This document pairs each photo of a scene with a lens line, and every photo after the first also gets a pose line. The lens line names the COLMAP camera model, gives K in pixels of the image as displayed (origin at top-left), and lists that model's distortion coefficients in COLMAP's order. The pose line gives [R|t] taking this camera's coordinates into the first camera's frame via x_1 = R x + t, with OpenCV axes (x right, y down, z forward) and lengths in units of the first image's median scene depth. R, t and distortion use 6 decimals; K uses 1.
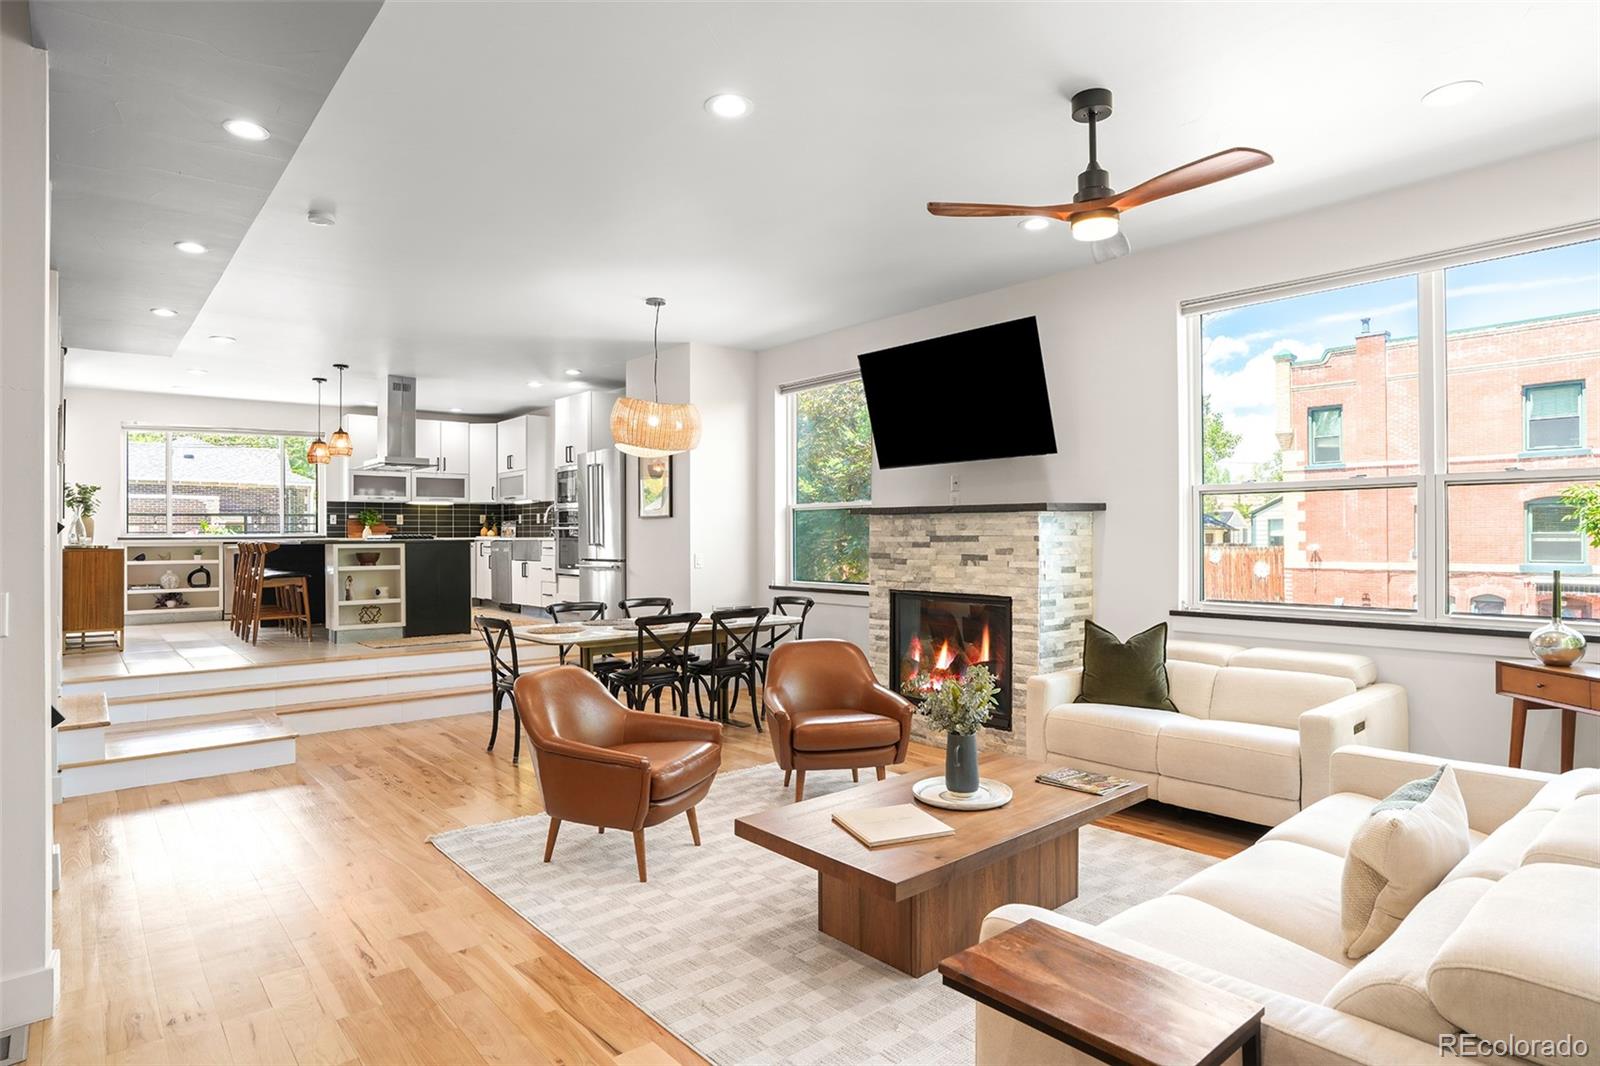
lens RADIAL K [[900.7, 0, 796.1], [0, 900.7, 530.5], [0, 0, 1]] dist [-0.042723, 0.000131]
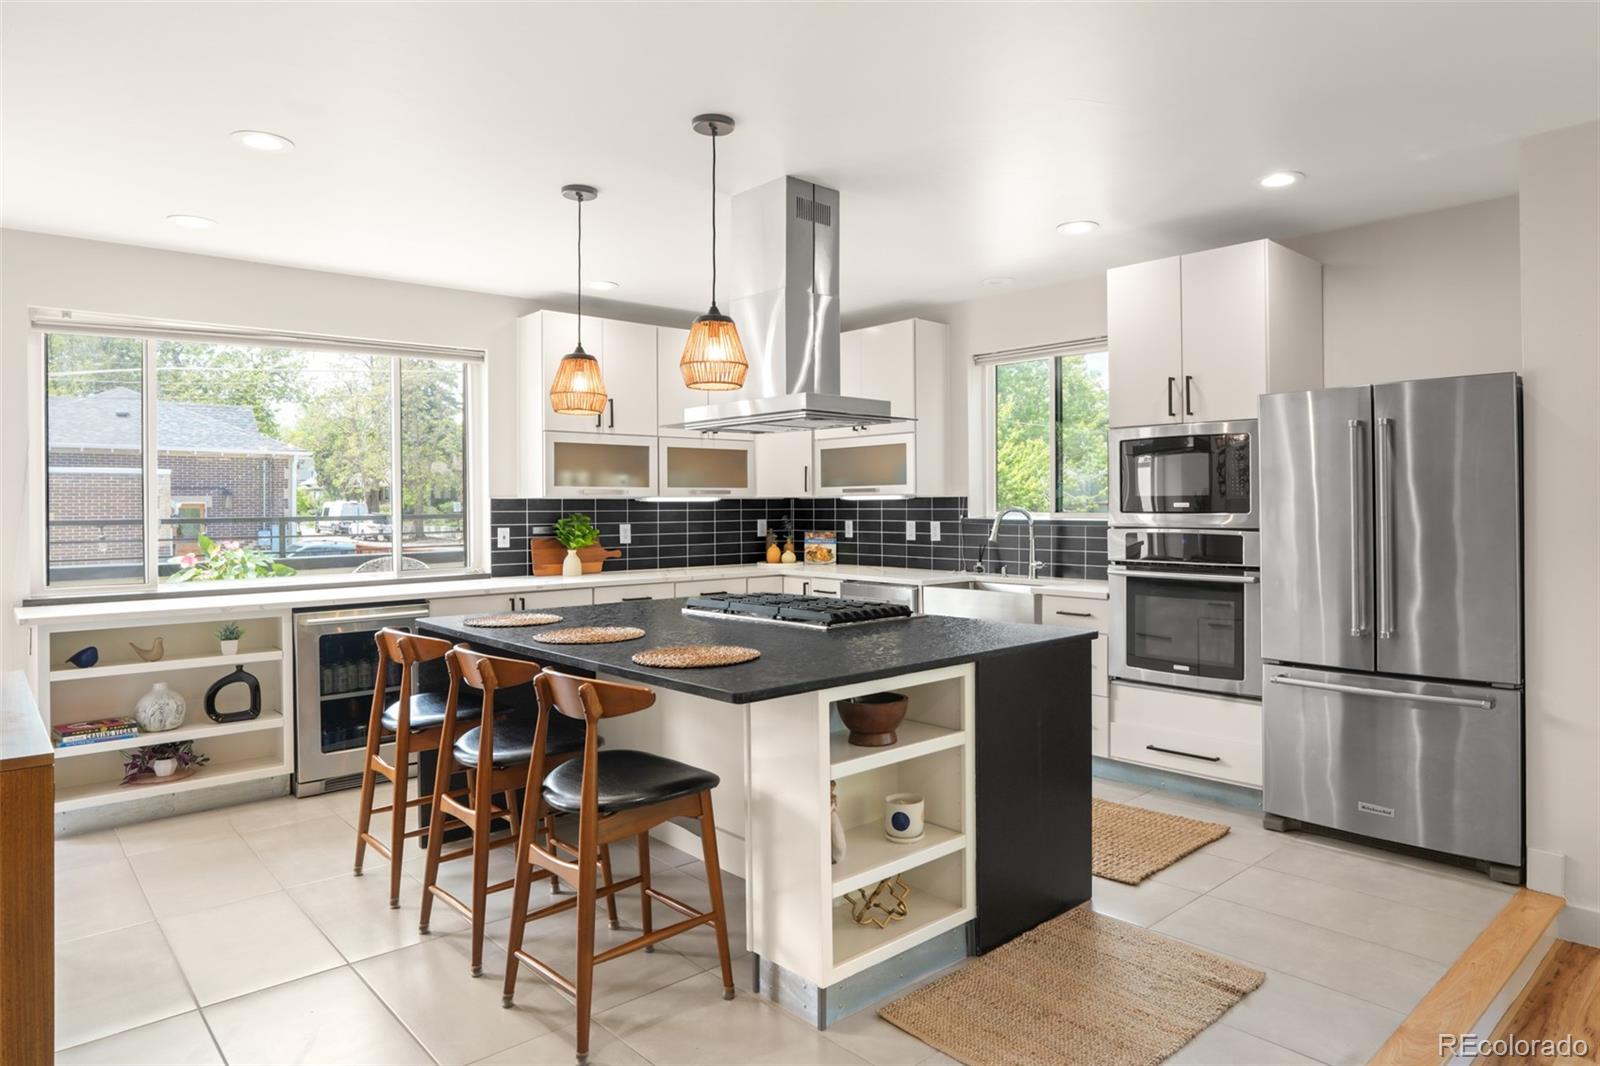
lens RADIAL K [[958.5, 0, 815.0], [0, 958.5, 501.7], [0, 0, 1]] dist [-0.045298, 0.005074]
pose [[0.998955, -0.001137, 0.045682, -0.439572], [0.000954, 0.999991, 0.004037, -0.038186], [-0.045686, -0.003989, 0.998948, 0.571443]]
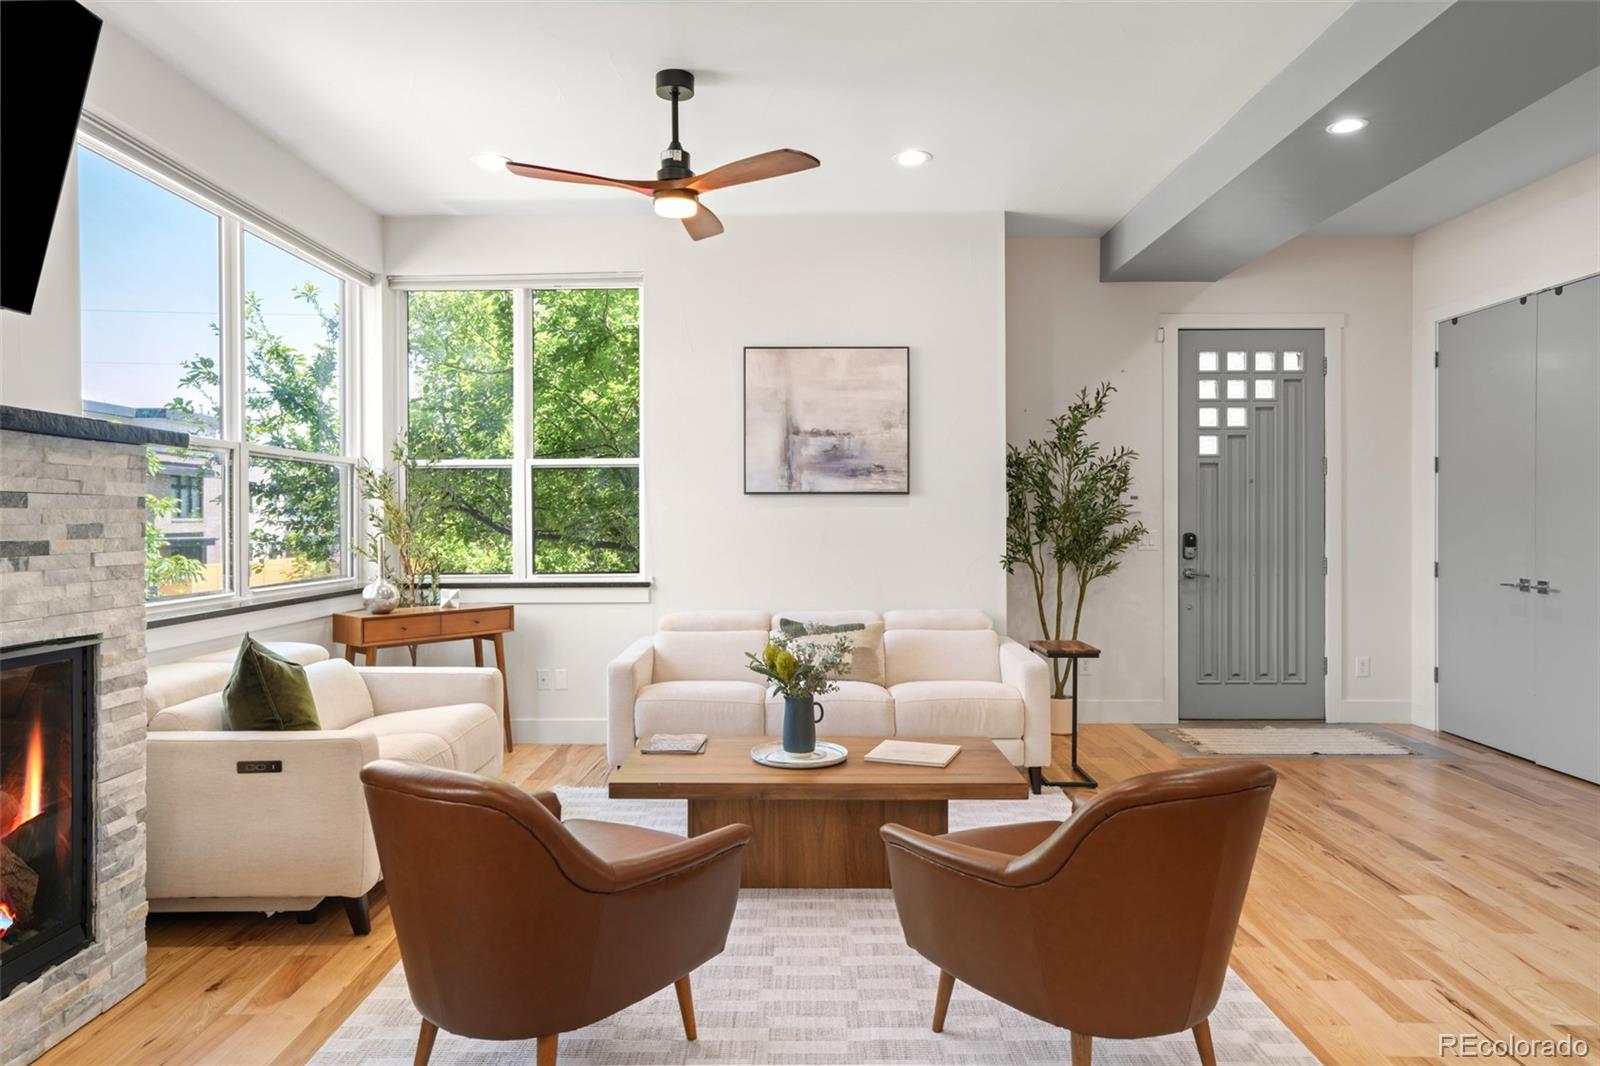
lens RADIAL K [[985.8, 0, 793.0], [0, 985.8, 526.9], [0, 0, 1]] dist [0.018279, 0.003250]
pose [[-0.759749, 0.000419, 0.650216, -0.189207], [-0.000939, 0.999998, -0.001742, 0.012417], [-0.650216, -0.001934, -0.759747, 0.646429]]
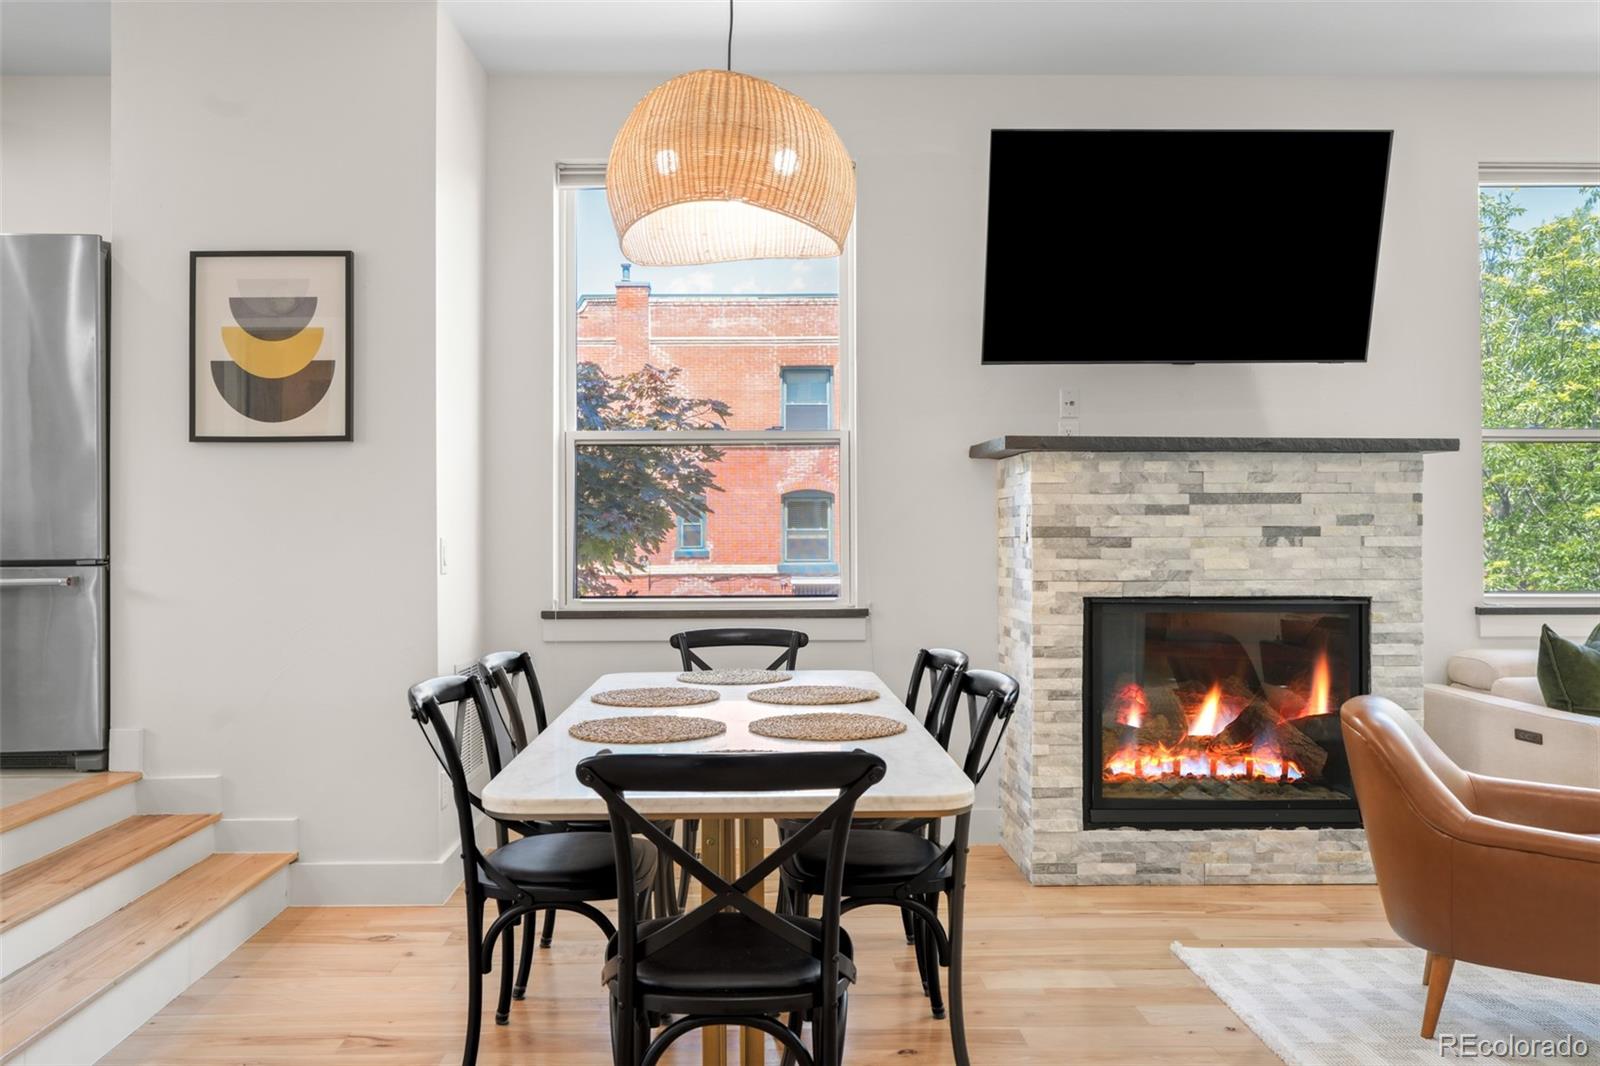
lens RADIAL K [[1235.5, 0, 794.6], [0, 1235.5, 521.5], [0, 0, 1]] dist [0.002124, 0.001926]
pose [[0.629474, 0.011499, 0.776936, -0.352155], [-0.004868, 0.999929, -0.010855, 0.019805], [-0.777006, 0.003051, 0.629486, 0.440164]]
